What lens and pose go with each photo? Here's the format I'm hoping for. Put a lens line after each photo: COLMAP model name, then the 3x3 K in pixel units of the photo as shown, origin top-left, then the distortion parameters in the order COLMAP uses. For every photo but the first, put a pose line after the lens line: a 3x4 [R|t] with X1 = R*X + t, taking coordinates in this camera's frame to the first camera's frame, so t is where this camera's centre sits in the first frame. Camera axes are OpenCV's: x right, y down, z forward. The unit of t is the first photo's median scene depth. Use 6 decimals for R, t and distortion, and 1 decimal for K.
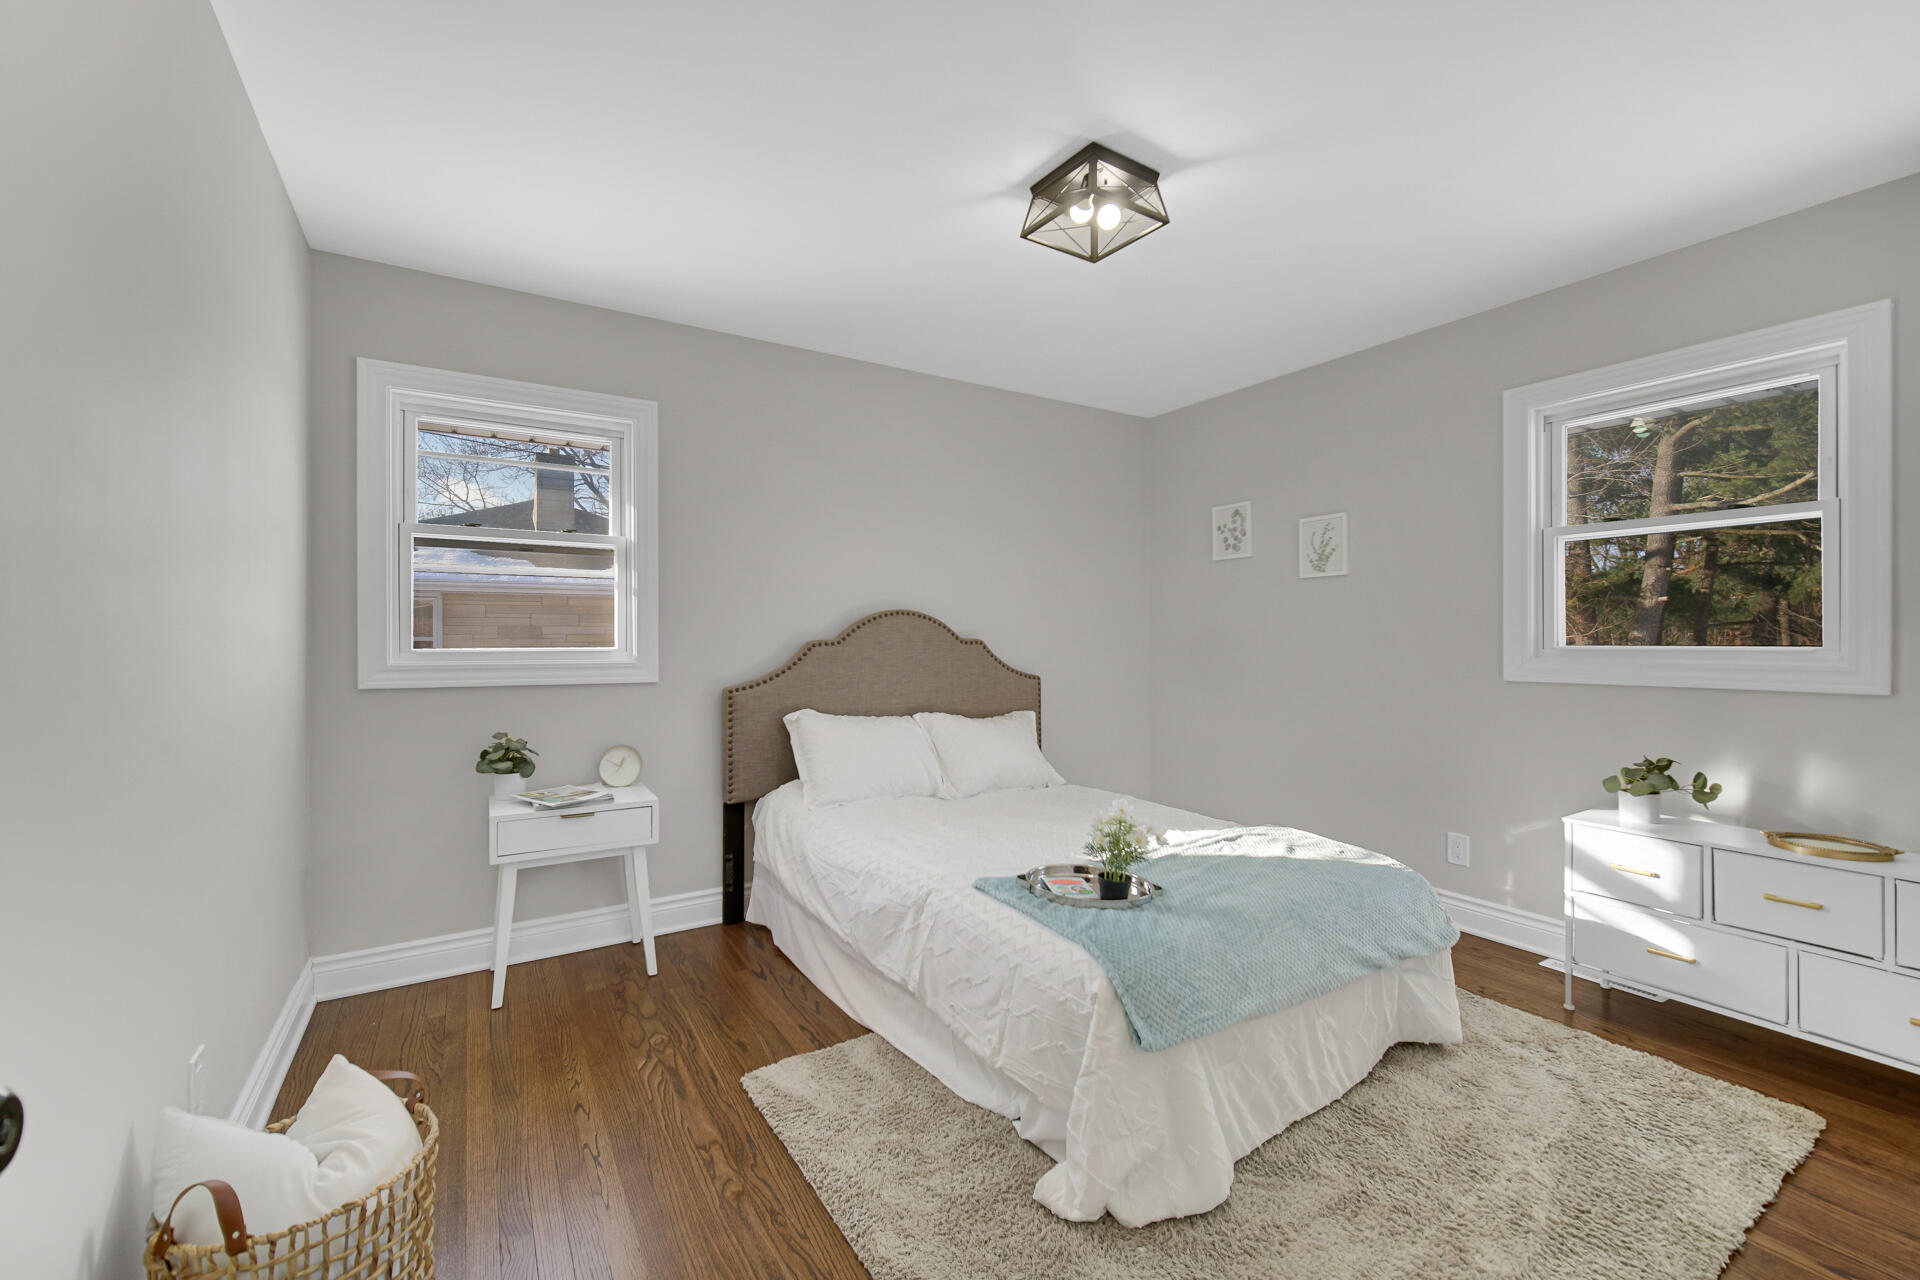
lens RADIAL K [[746.8, 0, 948.0], [0, 746.8, 643.8], [0, 0, 1]] dist [-0.001642, -0.000314]
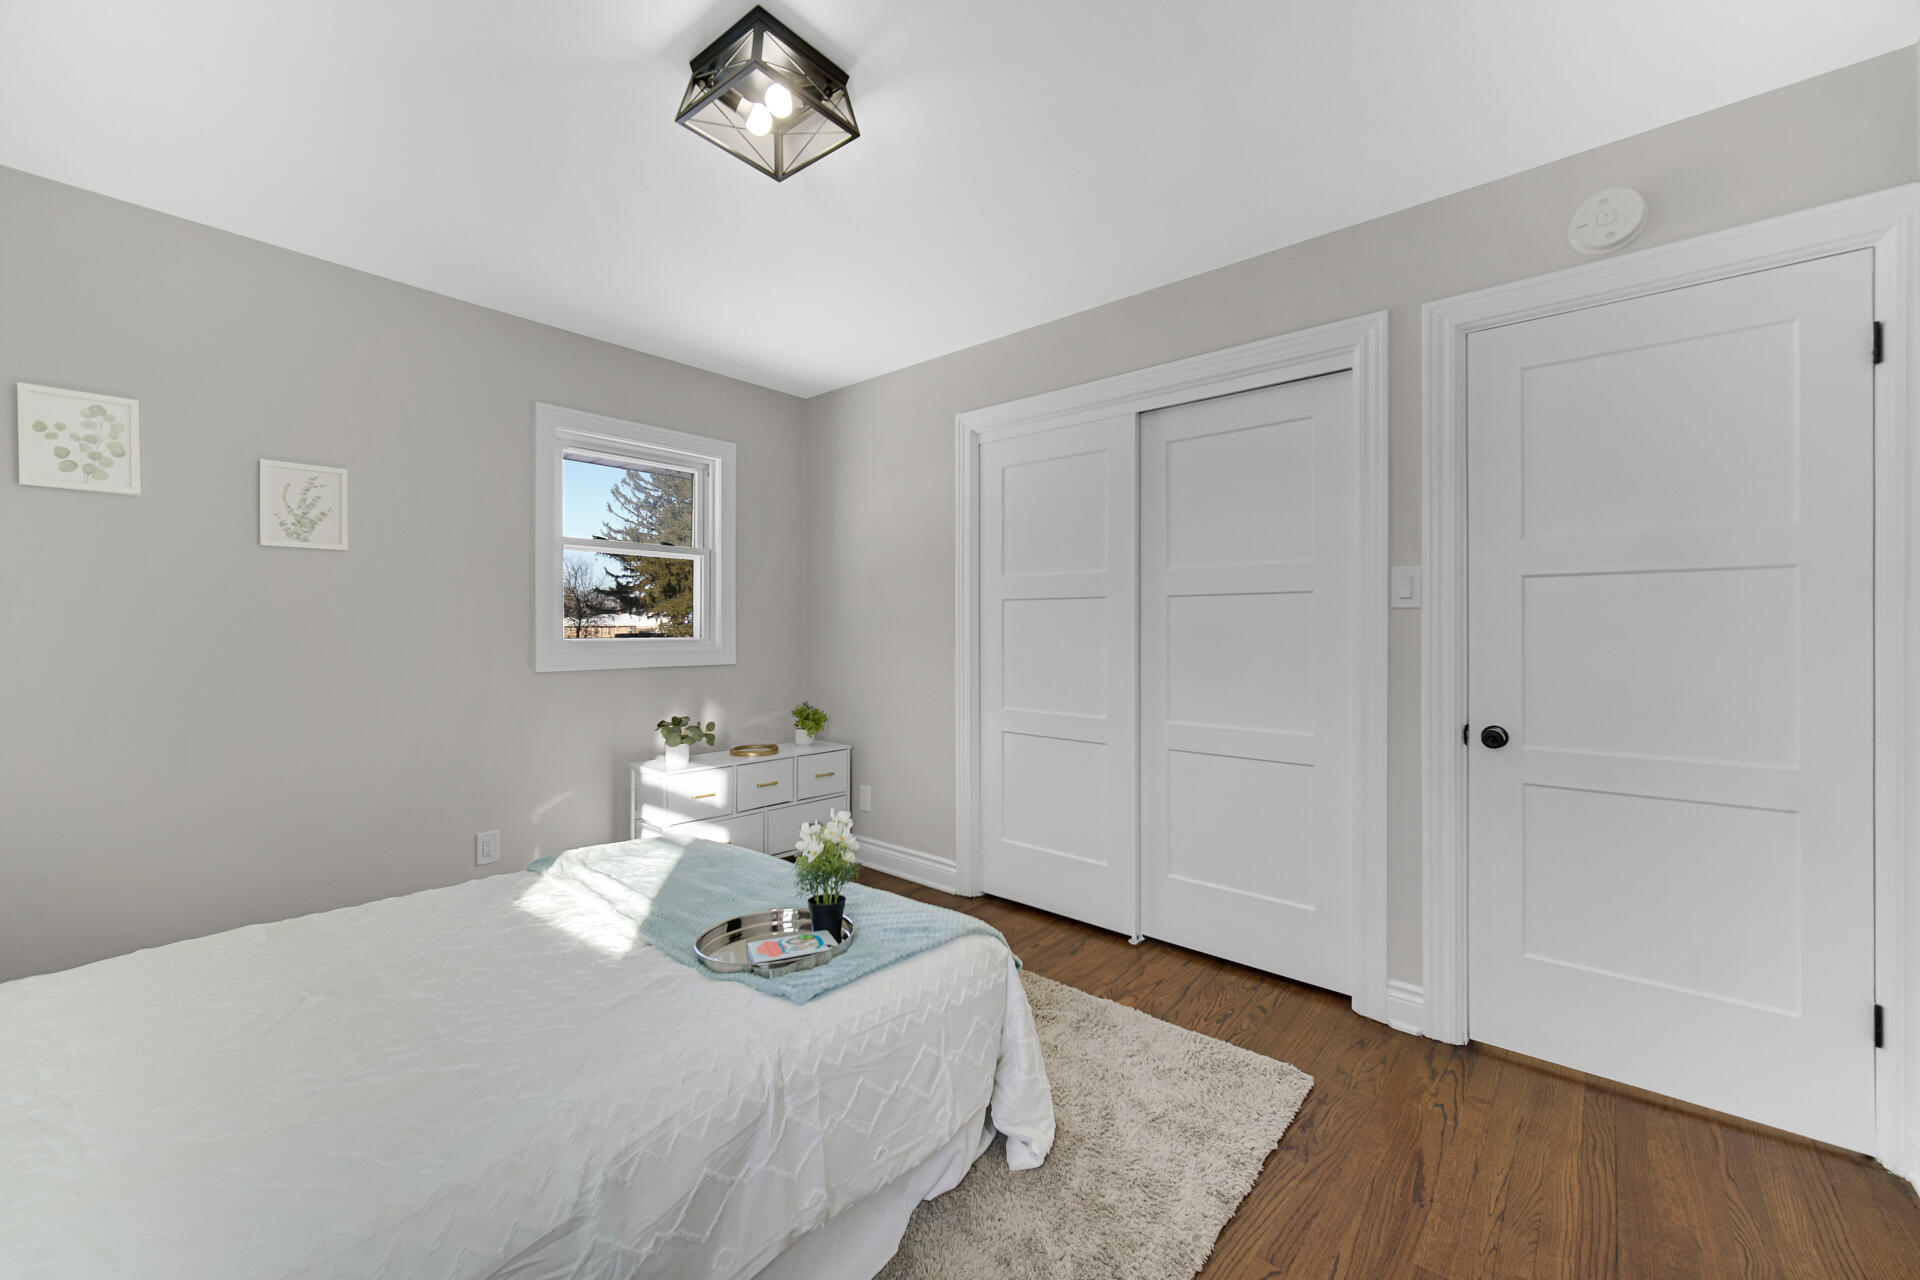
lens RADIAL K [[746.8, 0, 972.1], [0, 746.8, 637.1], [0, 0, 1]] dist [-0.001642, -0.000314]
pose [[-0.292070, -0.015660, 0.956269, -0.383216], [0.000141, 0.999865, 0.016417, -0.015506], [-0.956397, 0.004930, -0.292029, 0.592708]]
